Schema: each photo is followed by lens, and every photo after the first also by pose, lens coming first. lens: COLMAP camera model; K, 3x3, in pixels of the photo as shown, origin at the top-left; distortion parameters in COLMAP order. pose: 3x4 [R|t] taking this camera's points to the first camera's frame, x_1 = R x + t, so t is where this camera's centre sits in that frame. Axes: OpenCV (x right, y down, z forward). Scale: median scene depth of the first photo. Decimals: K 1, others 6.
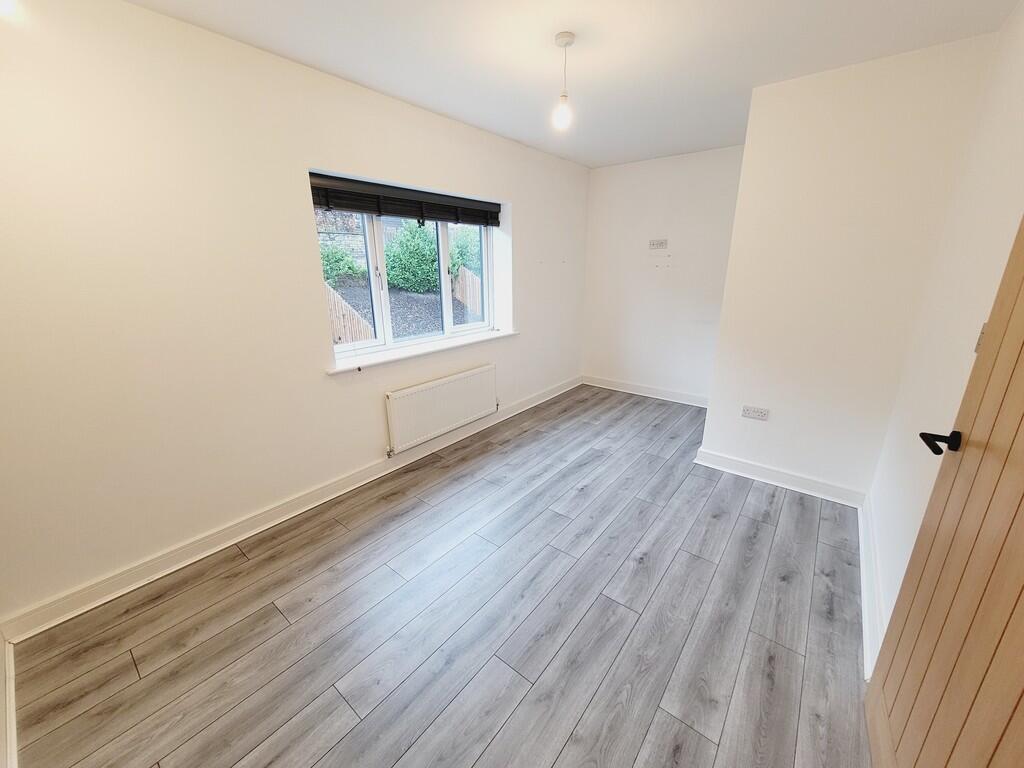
lens RADIAL K [[395.0, 0, 513.9], [0, 395.0, 382.6], [0, 0, 1]] dist [0.001881, 0.000017]
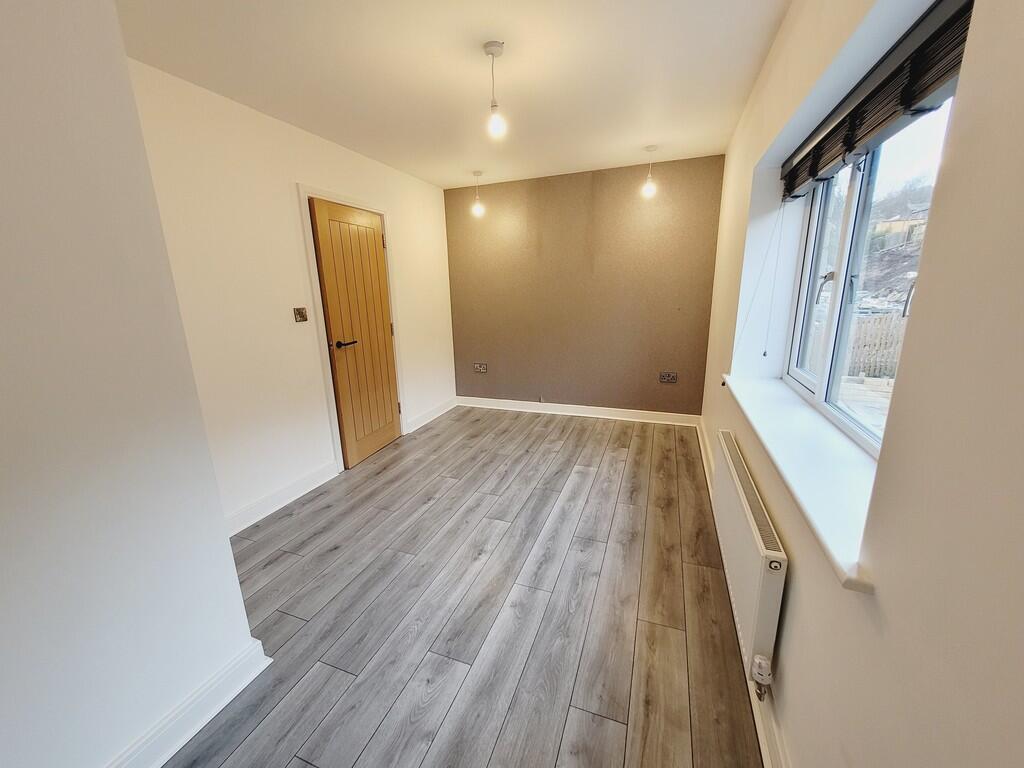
lens RADIAL K [[395.0, 0, 512.2], [0, 395.0, 382.7], [0, 0, 1]] dist [0.001881, 0.000017]
pose [[-0.950820, 0.098424, -0.293690, 0.320859], [-0.060368, 0.871104, 0.487374, -0.435381], [0.303804, 0.481134, -0.822322, 1.559147]]
